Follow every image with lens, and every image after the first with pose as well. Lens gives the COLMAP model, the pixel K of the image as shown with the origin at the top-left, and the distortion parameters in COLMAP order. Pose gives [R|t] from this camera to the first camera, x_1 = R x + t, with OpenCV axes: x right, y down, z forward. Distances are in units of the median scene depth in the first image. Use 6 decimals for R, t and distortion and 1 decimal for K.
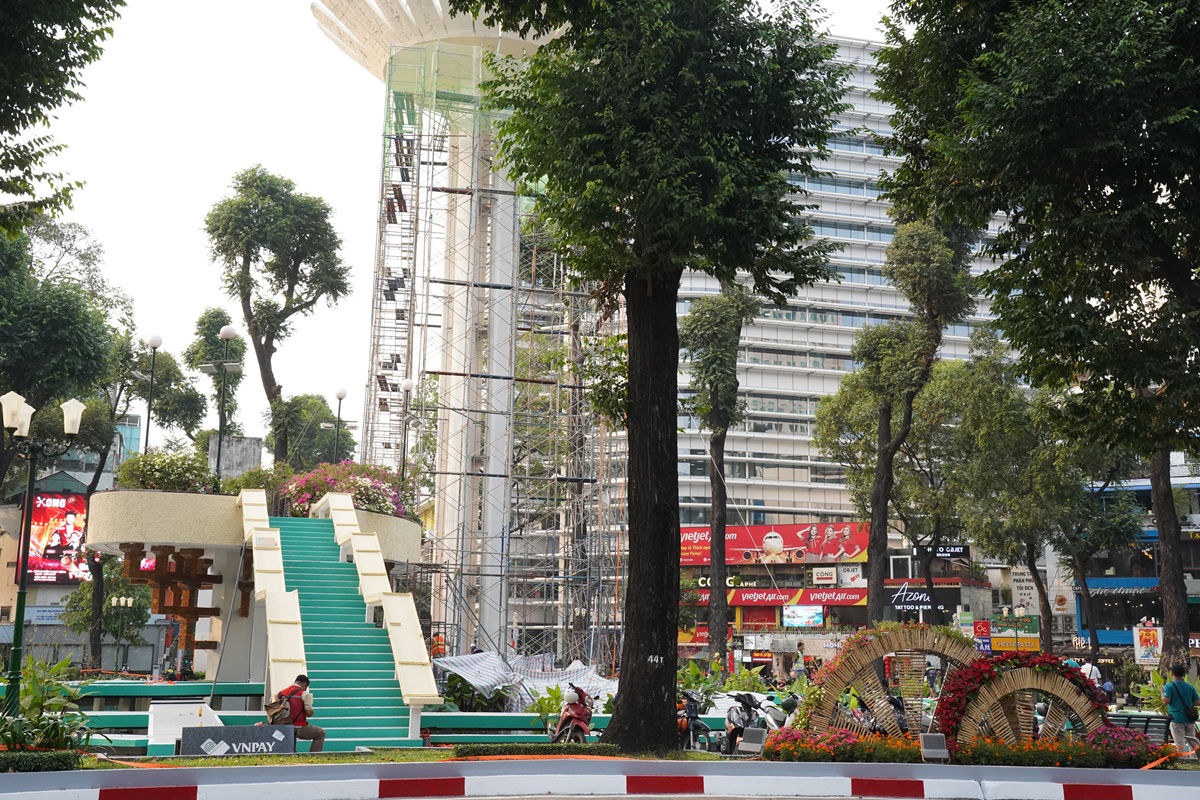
lens RADIAL K [[1453.8, 0, 591.8], [0, 1453.8, 402.2], [0, 0, 1]] dist [0.195391, 0.000000]
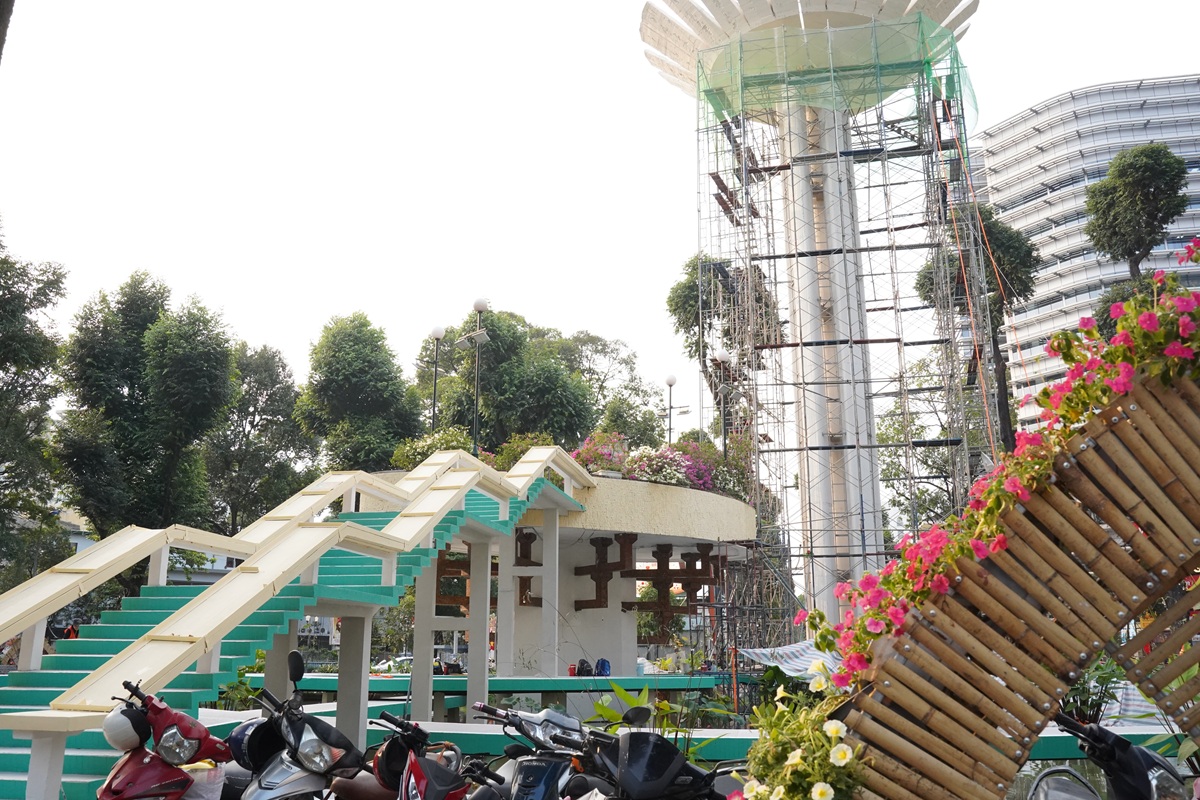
lens RADIAL K [[981.8, 0, 598.6], [0, 981.8, 400.2], [0, 0, 1]] dist [-0.076258, 0.058232]
pose [[0.886741, -0.140680, -0.440341, 0.035050], [0.103008, 0.988750, -0.108453, 0.035101], [0.450645, 0.050812, 0.891256, 0.188336]]
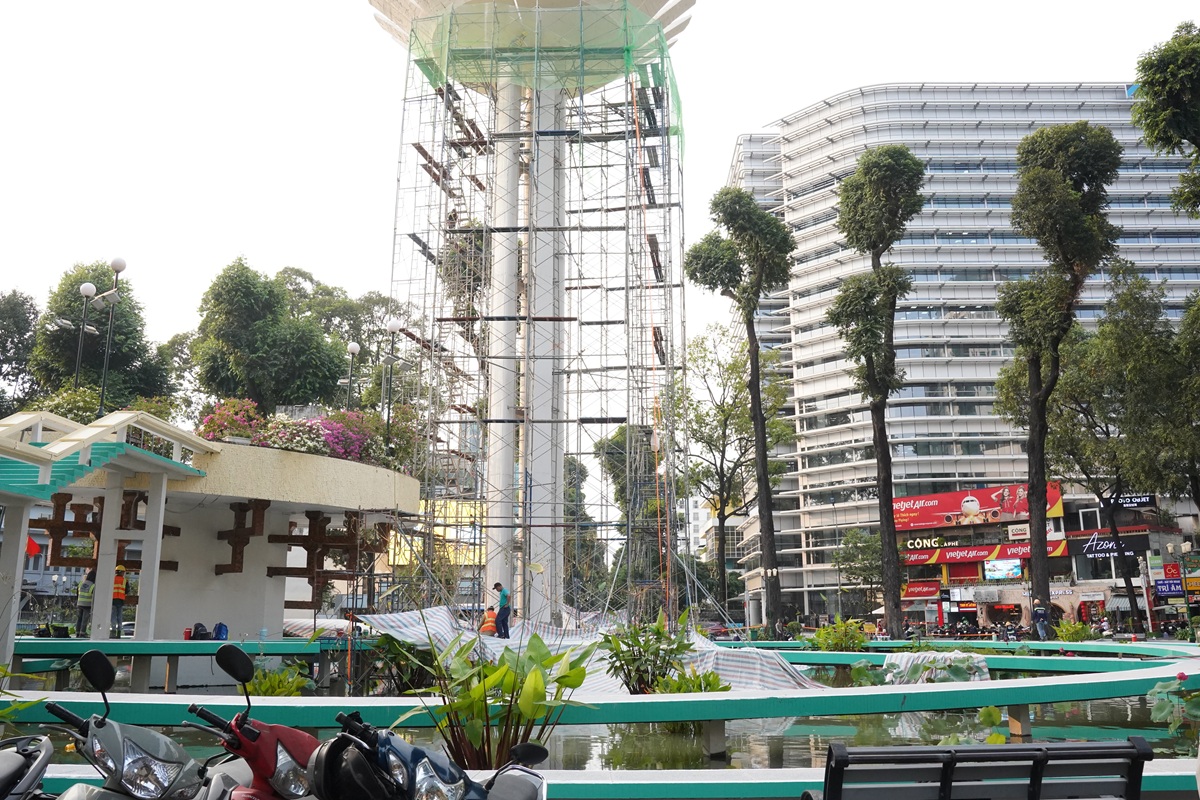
lens RADIAL K [[981.8, 0, 598.2], [0, 981.8, 396.1], [0, 0, 1]] dist [-0.076258, 0.058232]
pose [[0.949996, -0.091059, -0.298689, 0.085679], [0.075874, 0.995183, -0.062074, 0.037974], [0.302903, 0.036307, 0.952330, 0.203259]]
